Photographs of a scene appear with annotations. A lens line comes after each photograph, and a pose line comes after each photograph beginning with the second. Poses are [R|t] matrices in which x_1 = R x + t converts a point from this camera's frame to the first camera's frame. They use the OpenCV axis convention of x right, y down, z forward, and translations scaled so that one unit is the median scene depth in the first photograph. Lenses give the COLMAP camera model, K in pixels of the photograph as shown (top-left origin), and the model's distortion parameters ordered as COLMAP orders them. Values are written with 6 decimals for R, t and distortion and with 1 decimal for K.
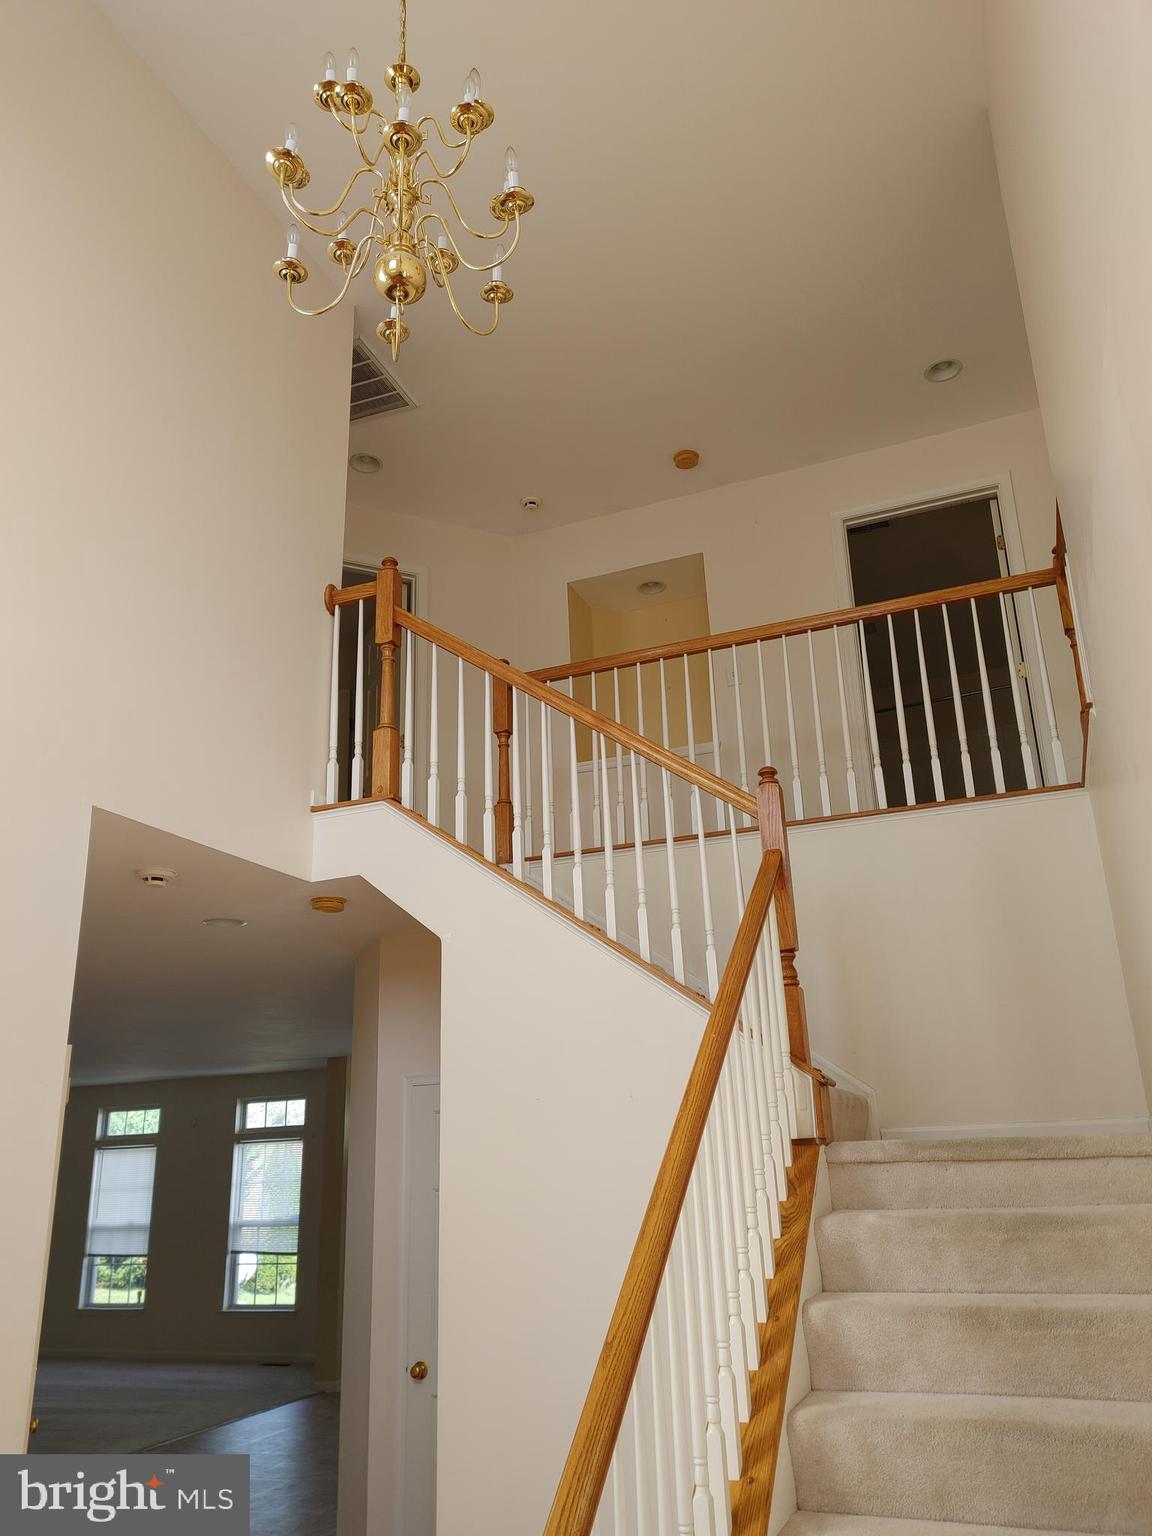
lens RADIAL K [[1163.8, 0, 570.3], [0, 1163.8, 794.1], [0, 0, 1]] dist [0.069764, -0.047660]
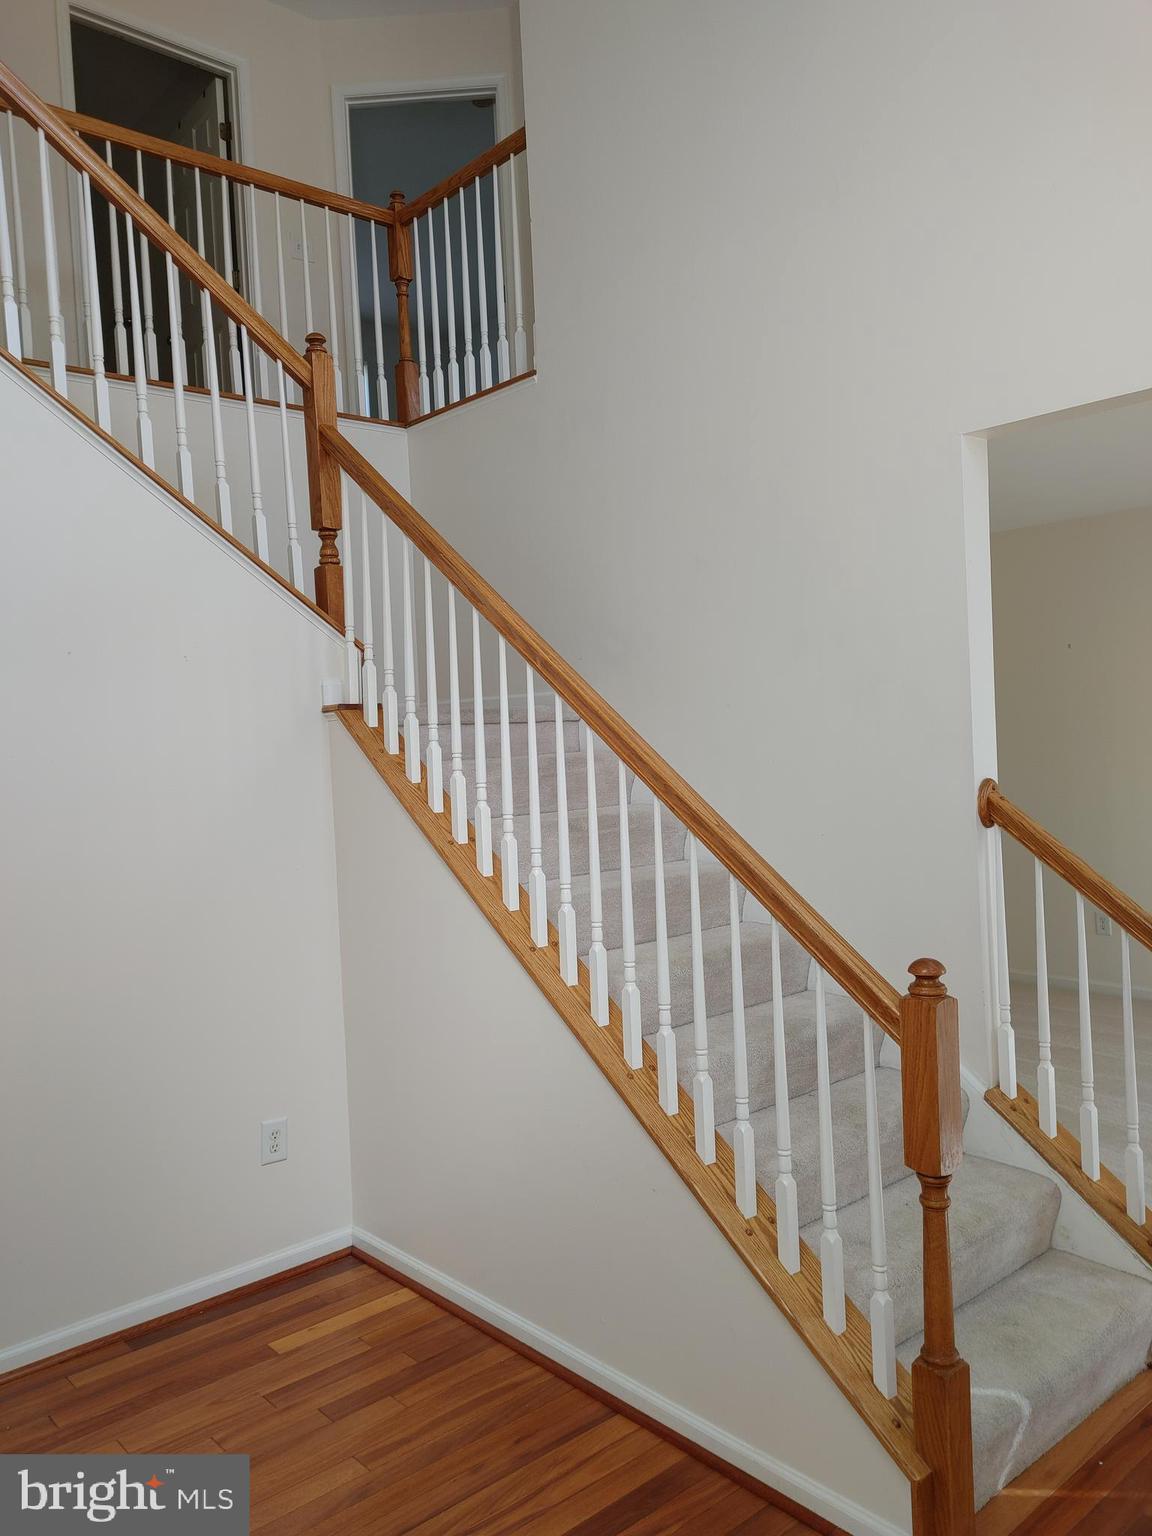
lens RADIAL K [[1163.8, 0, 592.4], [0, 1163.8, 736.2], [0, 0, 1]] dist [0.069764, -0.047660]
pose [[0.464160, 0.006512, 0.885727, -0.463426], [-0.253453, 0.959137, 0.125769, 0.084553], [-0.848715, -0.282868, 0.446843, 0.211756]]
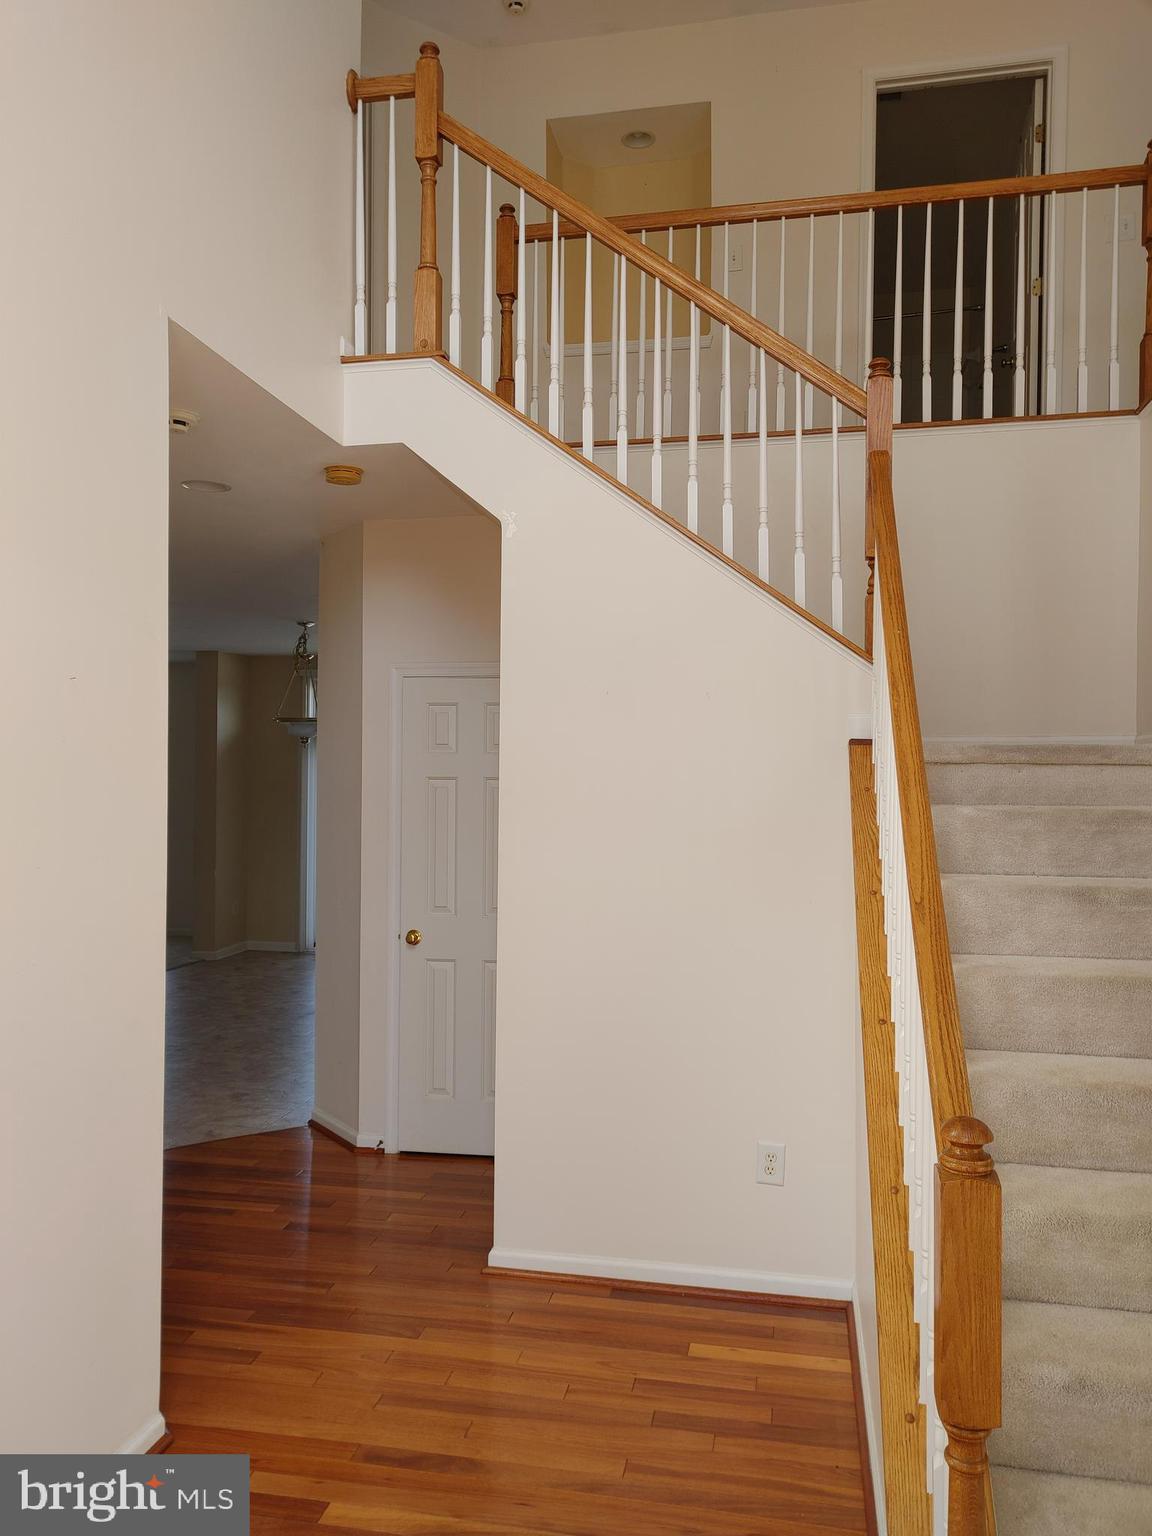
lens RADIAL K [[1163.8, 0, 560.1], [0, 1163.8, 777.6], [0, 0, 1]] dist [0.069764, -0.047660]
pose [[0.982664, 0.039287, 0.181186, -0.196077], [-0.092168, 0.951488, 0.293558, 0.035098], [-0.160863, -0.305169, 0.938613, 0.047253]]
